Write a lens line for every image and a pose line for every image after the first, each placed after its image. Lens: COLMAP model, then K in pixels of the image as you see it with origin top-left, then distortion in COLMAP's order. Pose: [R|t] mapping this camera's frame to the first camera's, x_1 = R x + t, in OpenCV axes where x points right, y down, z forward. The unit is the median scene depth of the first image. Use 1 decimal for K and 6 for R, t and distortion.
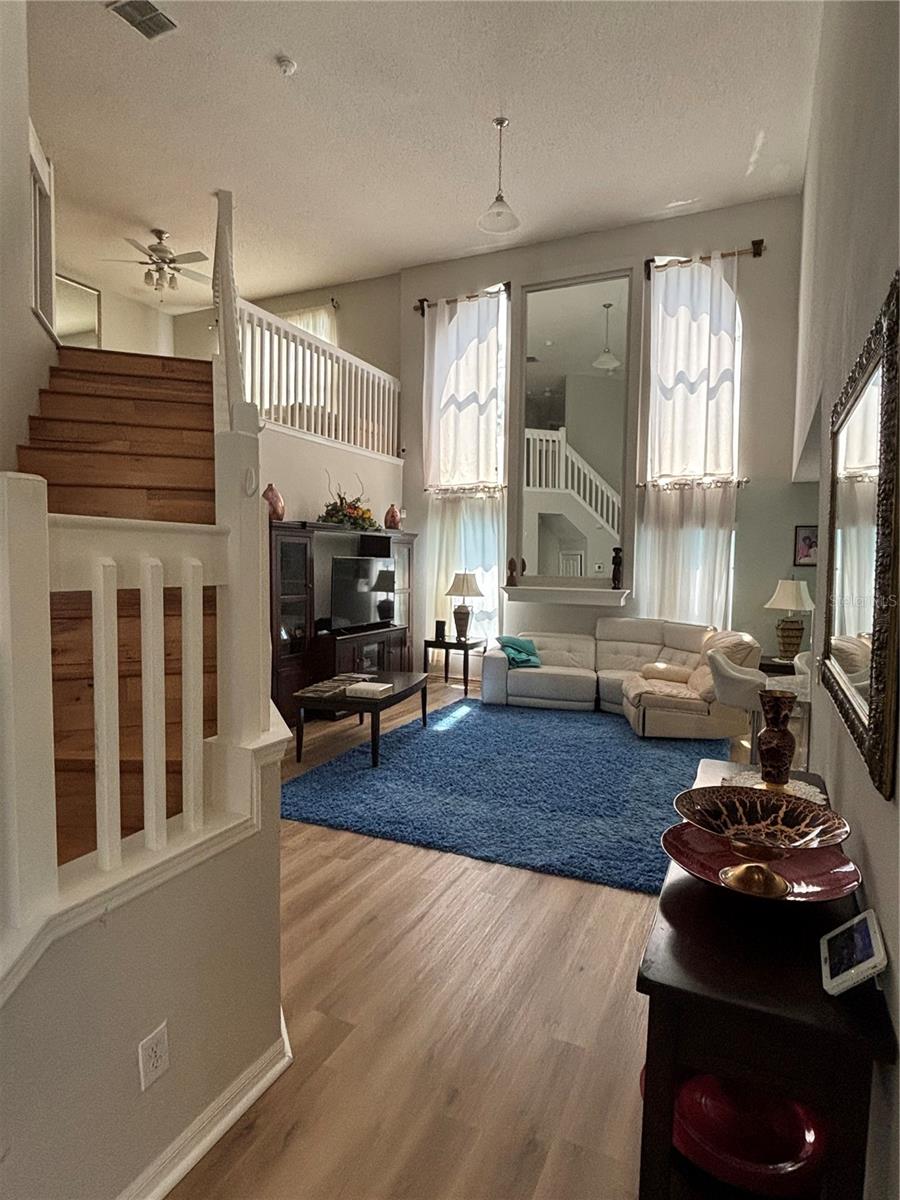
lens RADIAL K [[656.4, 0, 450.0], [0, 656.4, 600.0], [0, 0, 1]] dist [0.087411, -0.113407]
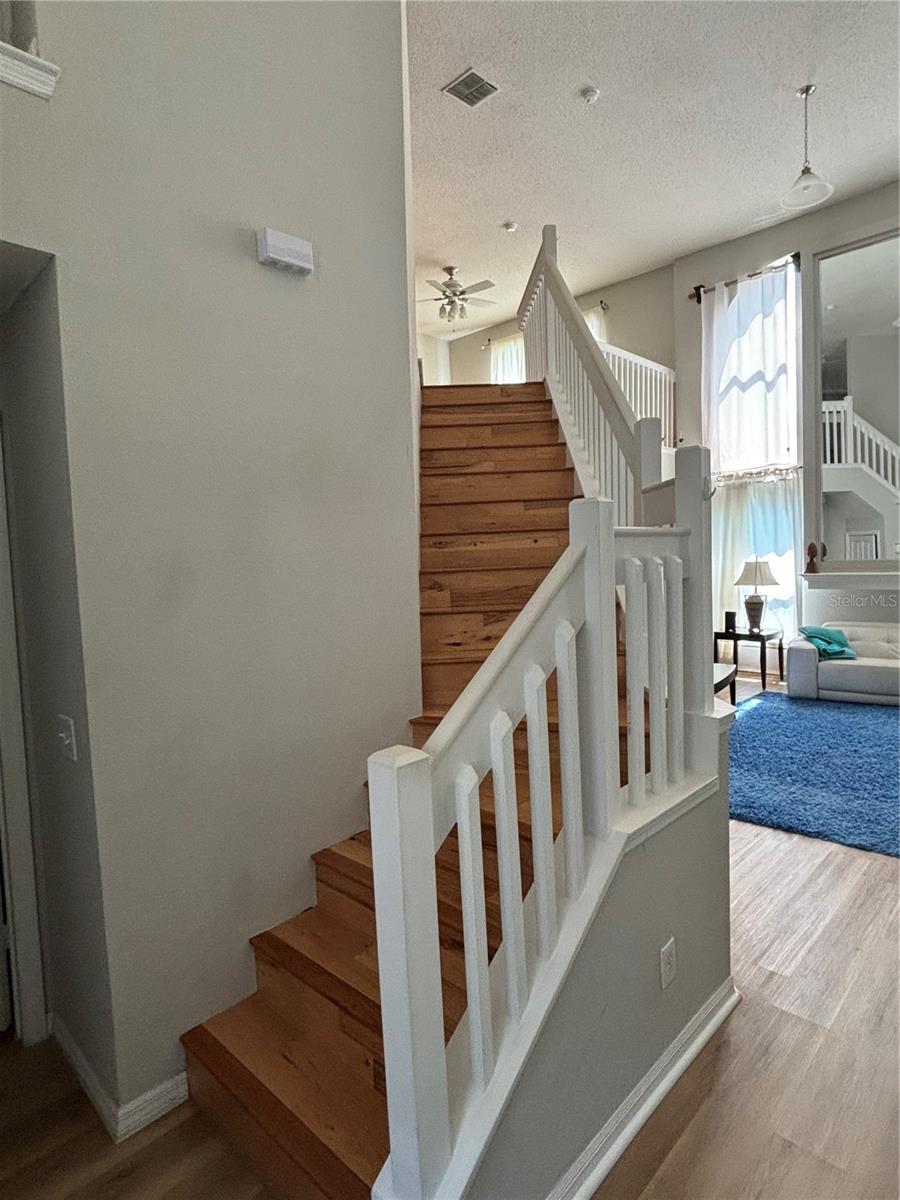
lens RADIAL K [[669.0, 0, 450.0], [0, 669.0, 600.0], [0, 0, 1]] dist [0.004421, -0.007026]
pose [[0.947942, -0.028140, -0.317196, -0.093745], [0.030571, 0.999529, 0.002689, -0.000910], [0.316971, -0.012246, 0.948356, -0.067285]]
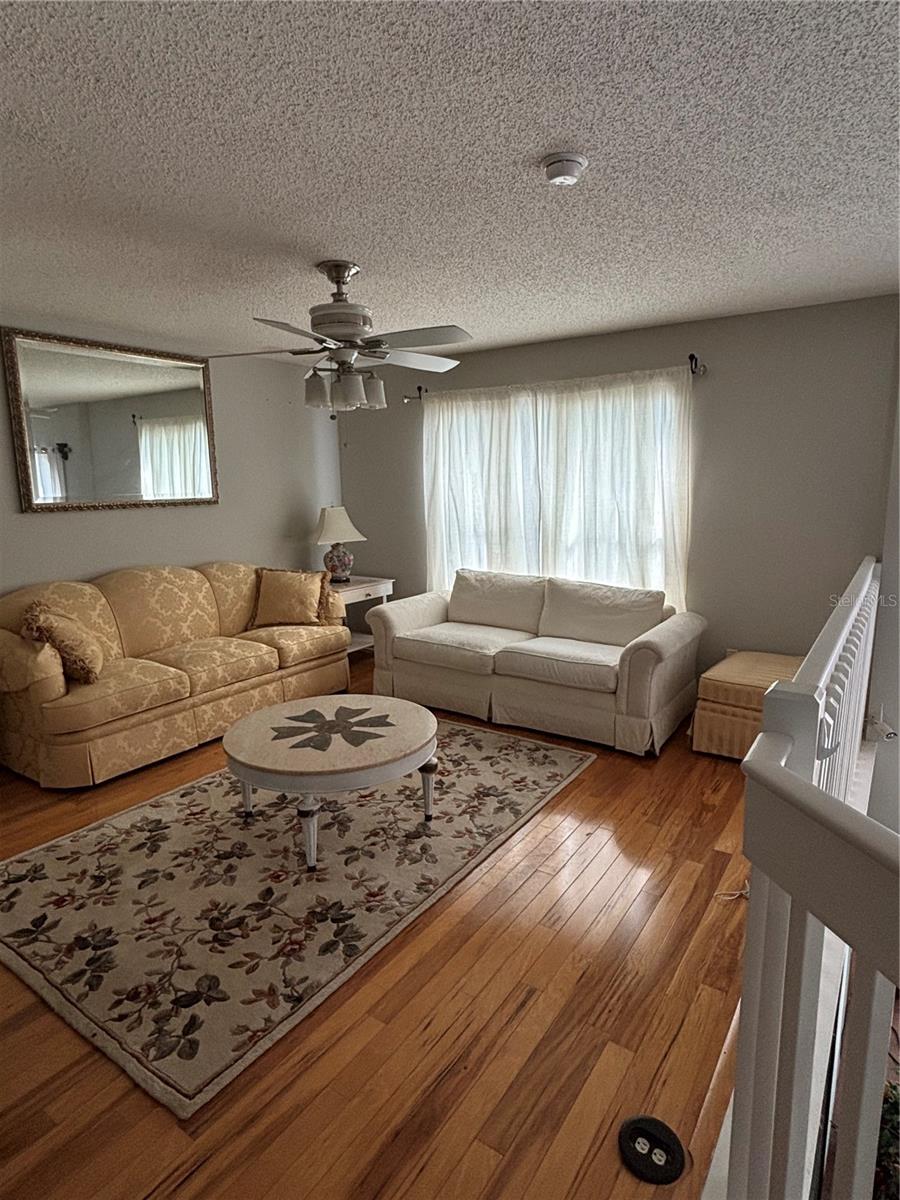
lens RADIAL K [[669.0, 0, 450.0], [0, 669.0, 600.0], [0, 0, 1]] dist [0.004421, -0.007026]
pose [[0.987326, 0.007274, -0.158536, -0.301877], [0.011324, 0.993174, 0.116091, -0.394997], [0.158298, -0.116415, 0.980505, 0.597108]]
